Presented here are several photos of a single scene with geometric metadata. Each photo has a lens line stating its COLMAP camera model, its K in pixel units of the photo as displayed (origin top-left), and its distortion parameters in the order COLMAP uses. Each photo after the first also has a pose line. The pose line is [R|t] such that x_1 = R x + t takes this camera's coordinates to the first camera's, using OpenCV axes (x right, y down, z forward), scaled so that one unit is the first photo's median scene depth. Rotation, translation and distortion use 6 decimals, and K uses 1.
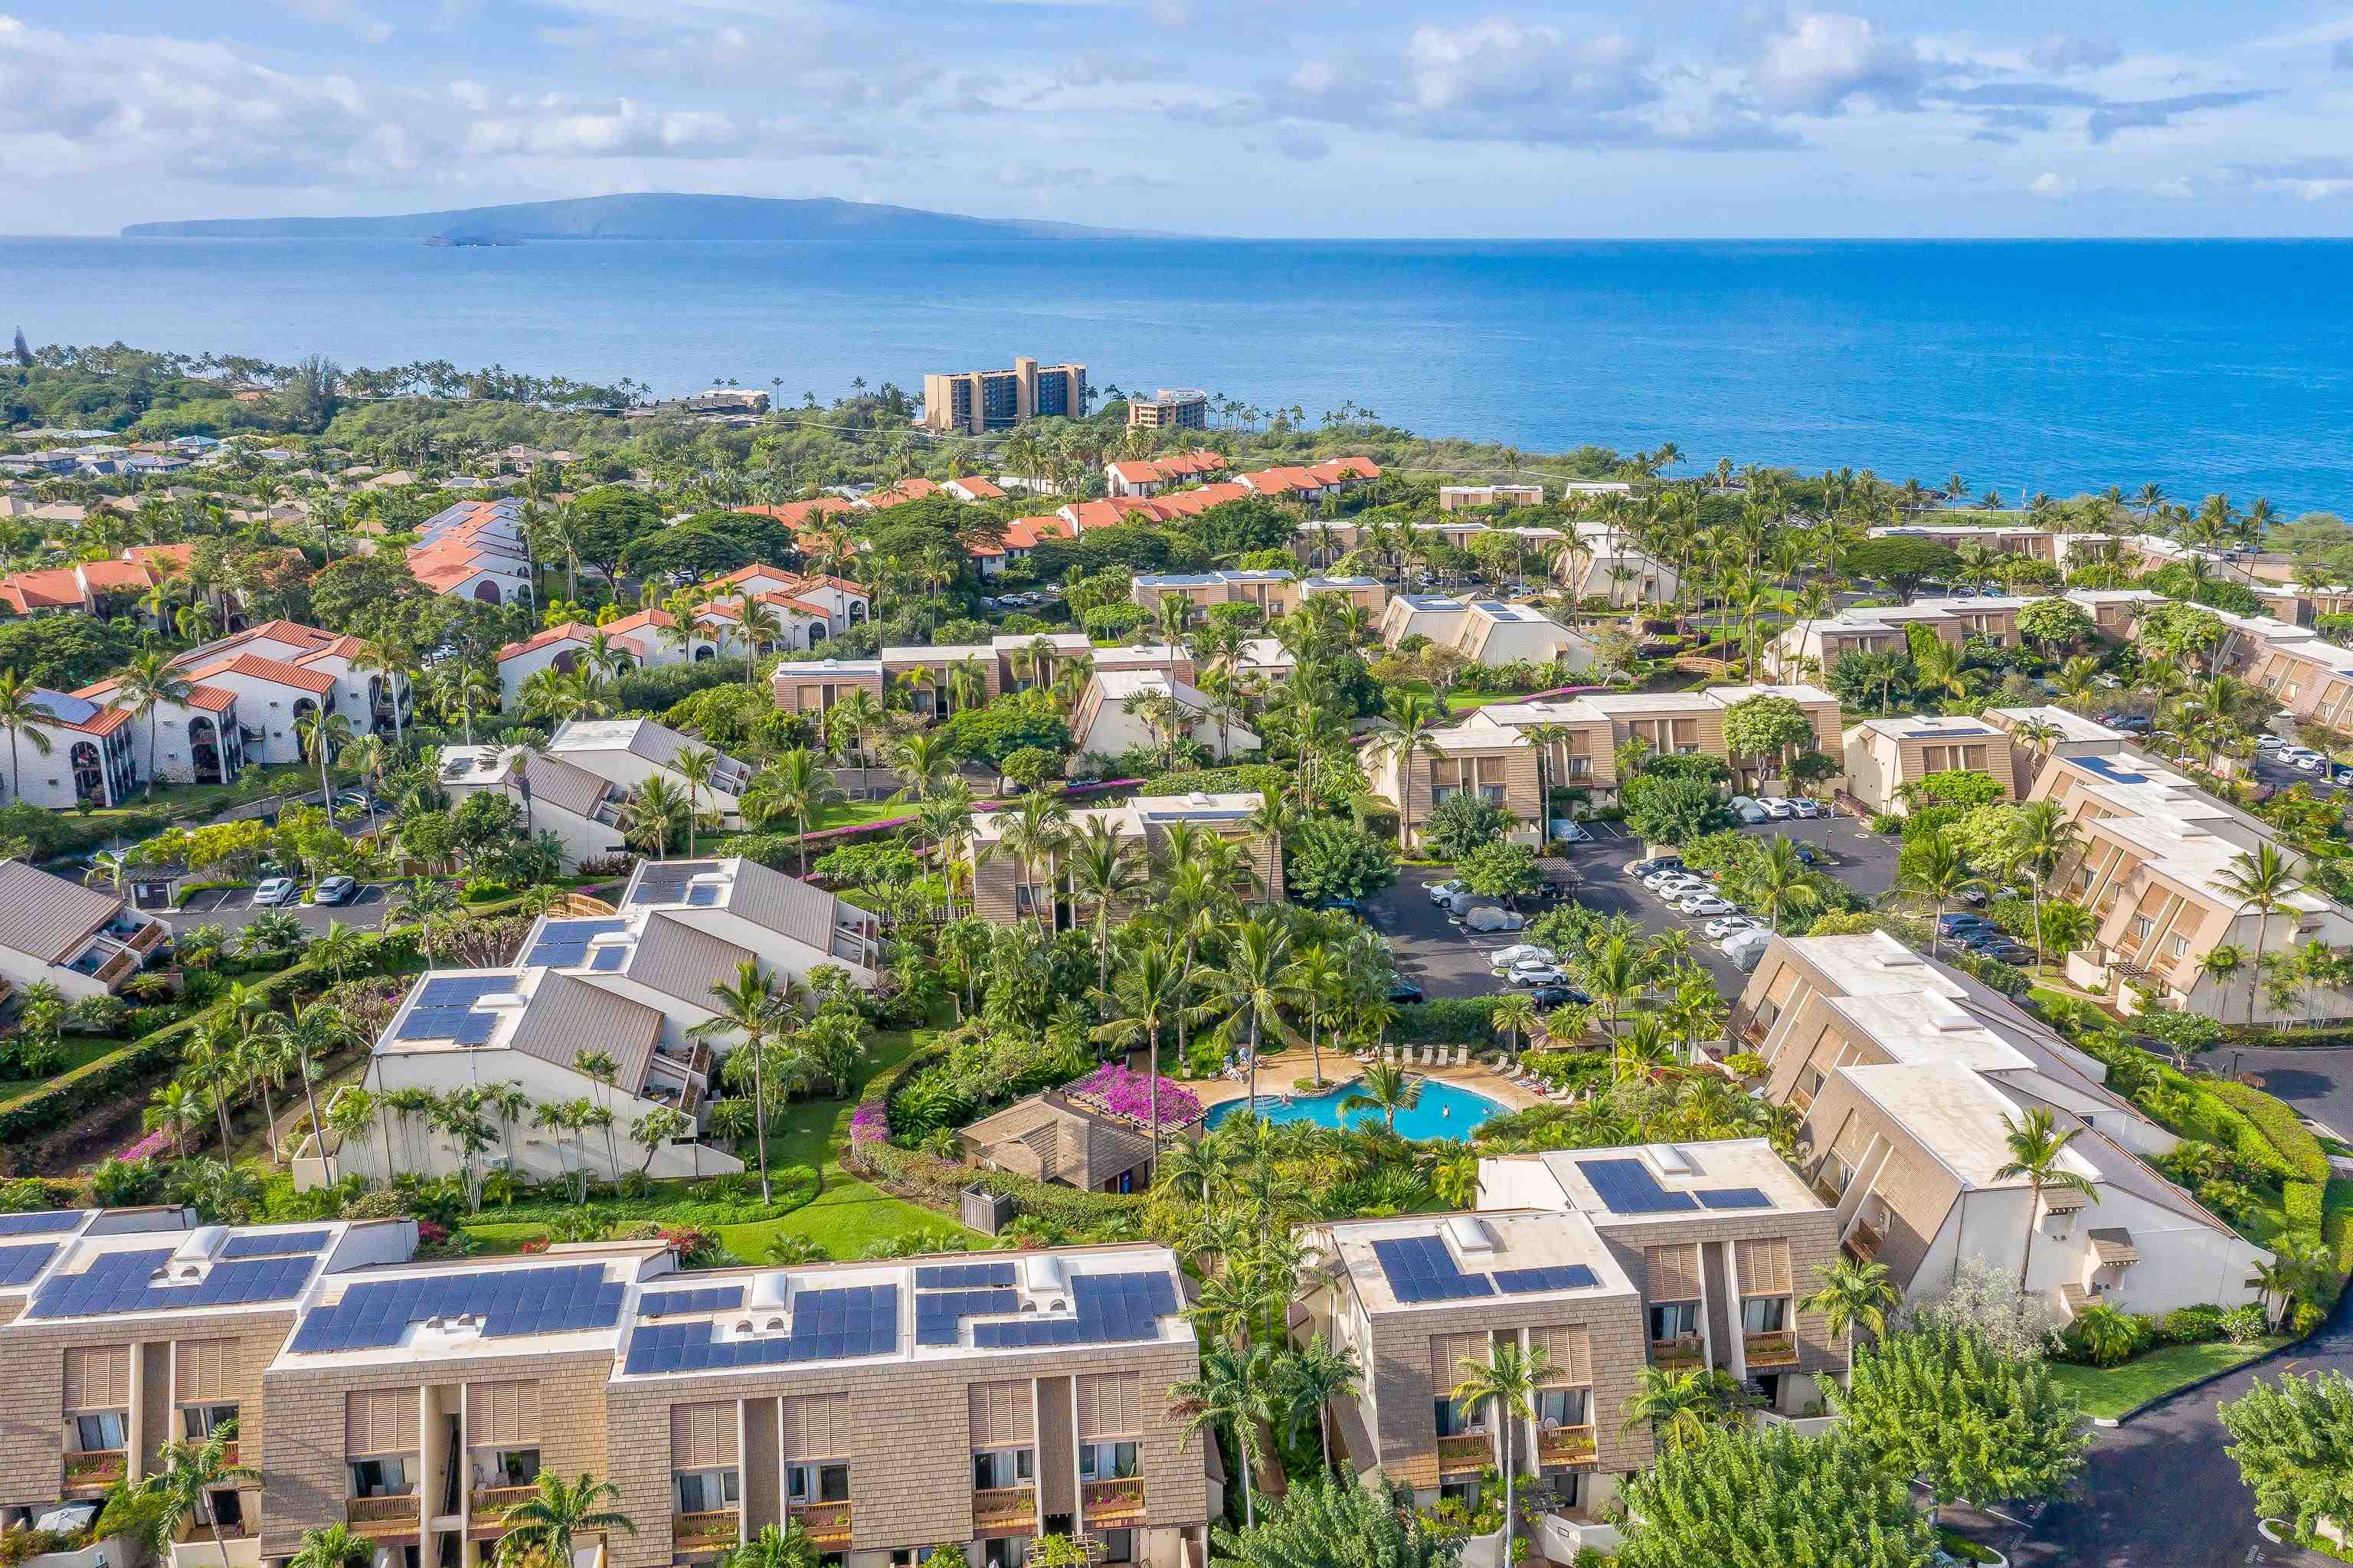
lens RADIAL K [[1888.3, 0, 1180.7], [0, 1888.3, 751.9], [0, 0, 1]] dist [-0.003578, 0.009766]
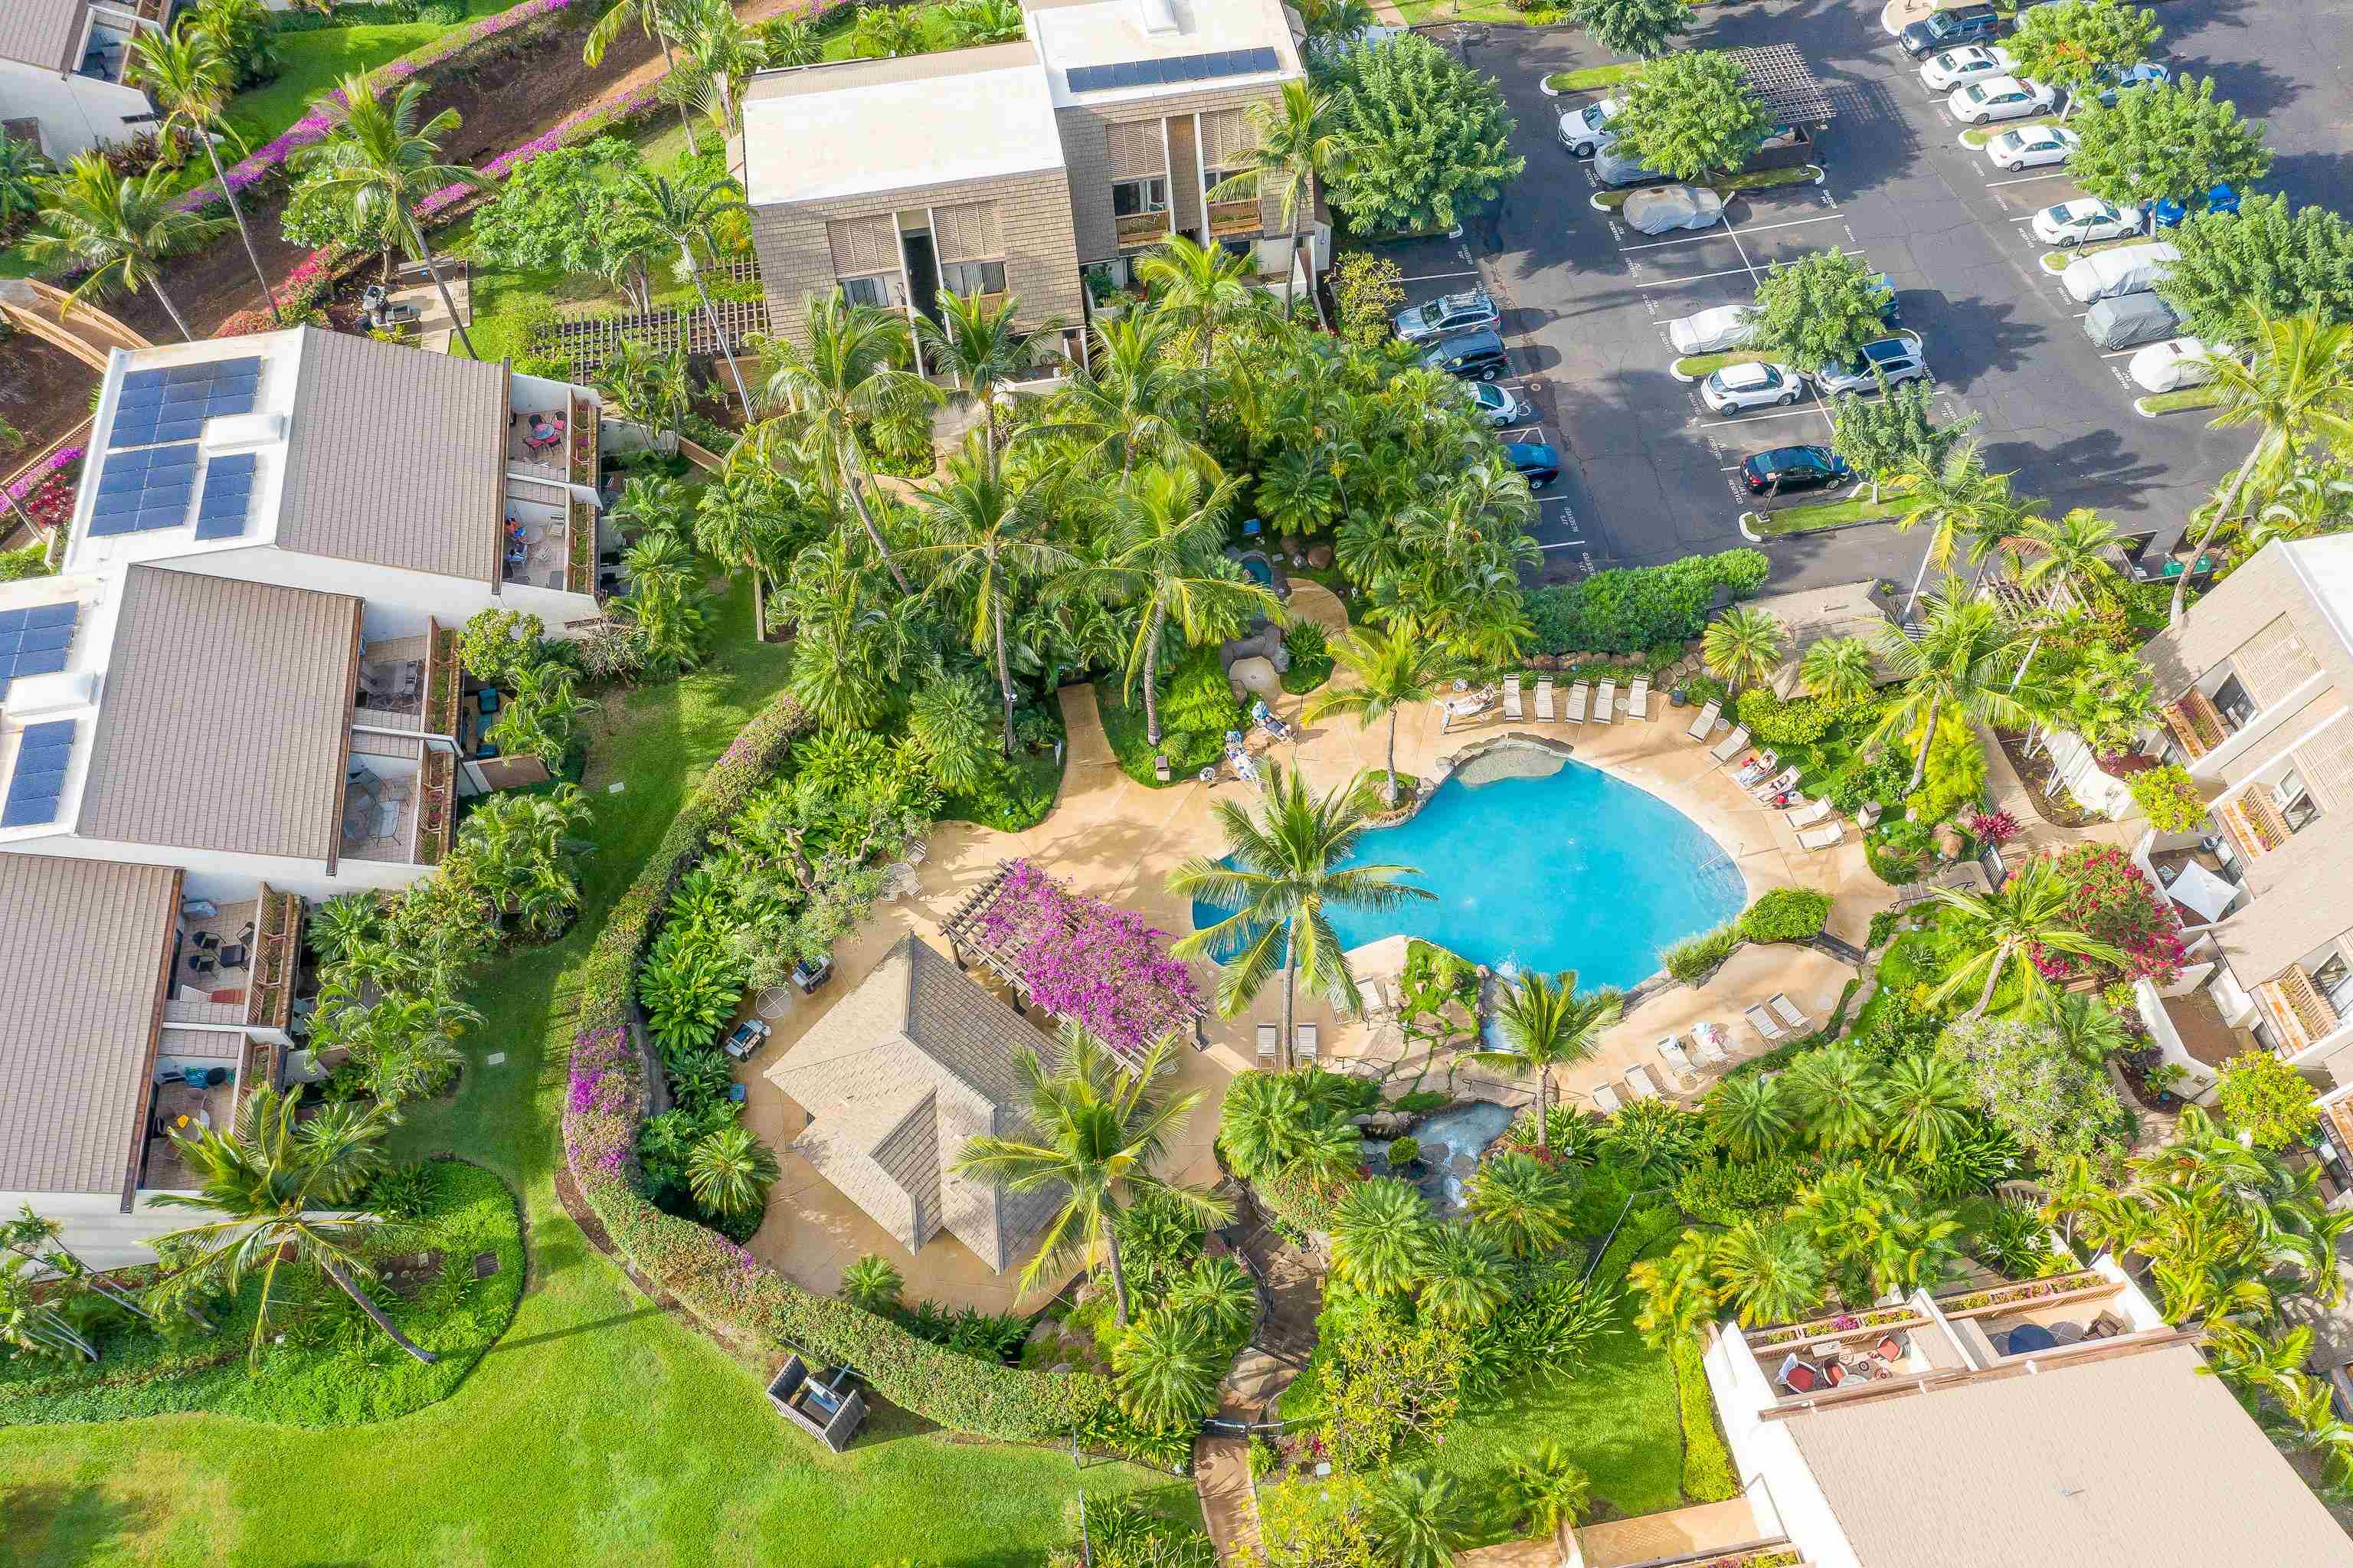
lens RADIAL K [[1888.3, 0, 1180.7], [0, 1888.3, 751.9], [0, 0, 1]] dist [-0.003578, 0.009766]
pose [[0.999052, -0.043092, -0.006110, 0.009387], [0.037216, 0.773047, 0.633257, -0.143998], [-0.022564, -0.632884, 0.773918, 0.405327]]
